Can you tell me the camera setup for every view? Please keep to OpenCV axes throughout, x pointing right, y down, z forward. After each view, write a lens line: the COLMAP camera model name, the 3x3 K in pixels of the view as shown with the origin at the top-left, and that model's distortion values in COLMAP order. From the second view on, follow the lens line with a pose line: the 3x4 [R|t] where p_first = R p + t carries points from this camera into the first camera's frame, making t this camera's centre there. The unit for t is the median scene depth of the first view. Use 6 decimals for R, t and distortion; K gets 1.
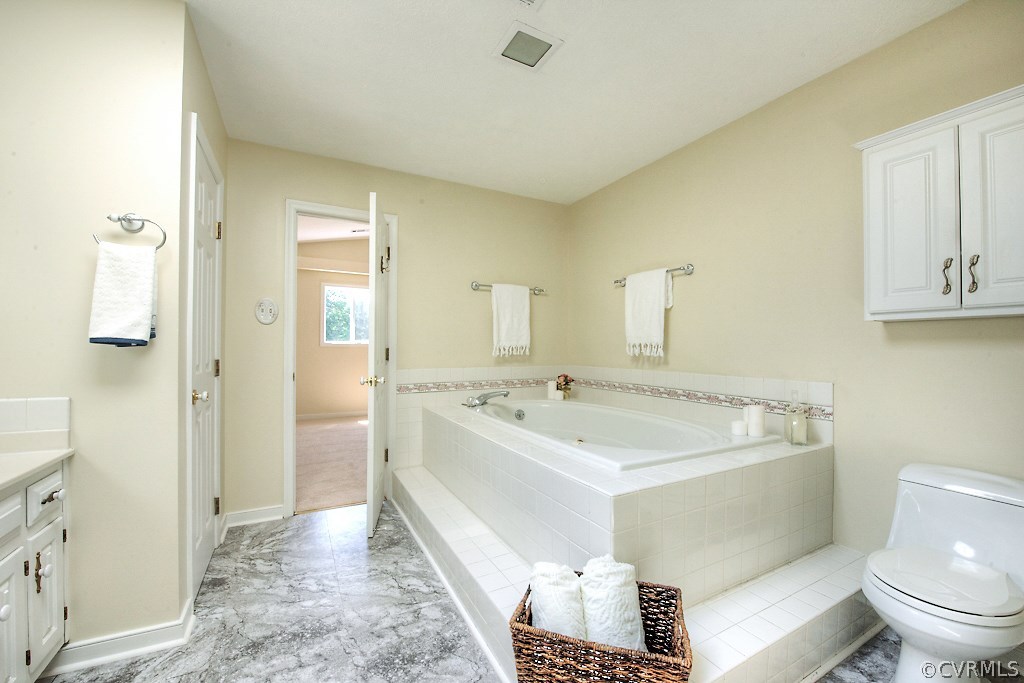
lens RADIAL K [[405.7, 0, 513.7], [0, 405.7, 344.6], [0, 0, 1]] dist [-0.016048, -0.002429]
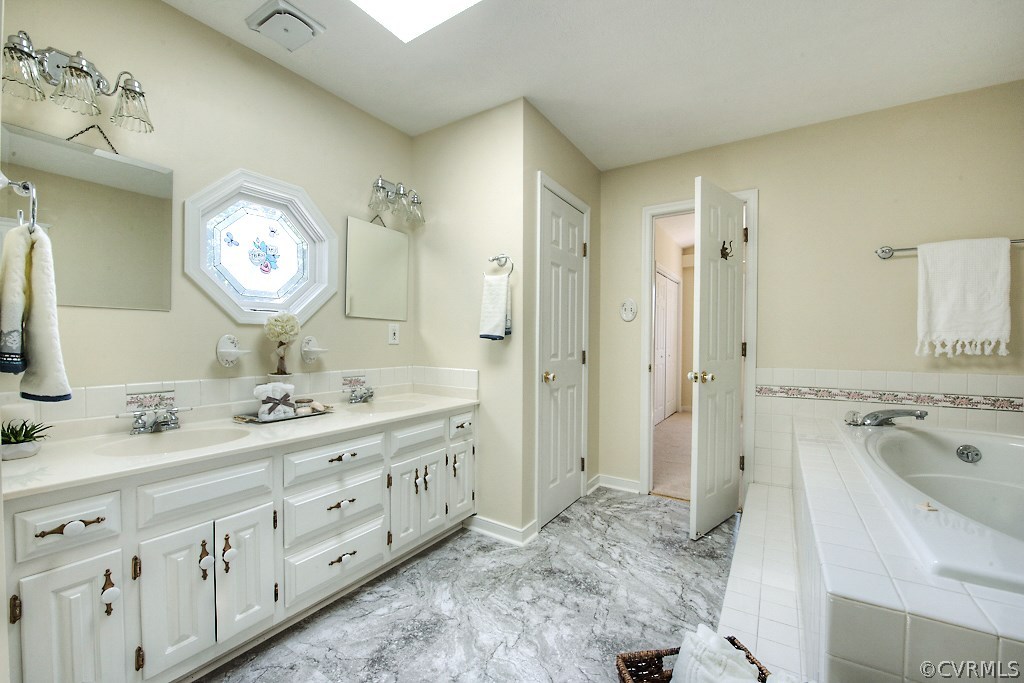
lens RADIAL K [[405.7, 0, 513.4], [0, 405.7, 343.6], [0, 0, 1]] dist [-0.016048, -0.002429]
pose [[0.486715, 0.005342, -0.873544, 0.333261], [0.002486, 0.999969, 0.007501, 0.005157], [0.873557, -0.005823, 0.486687, 0.203685]]
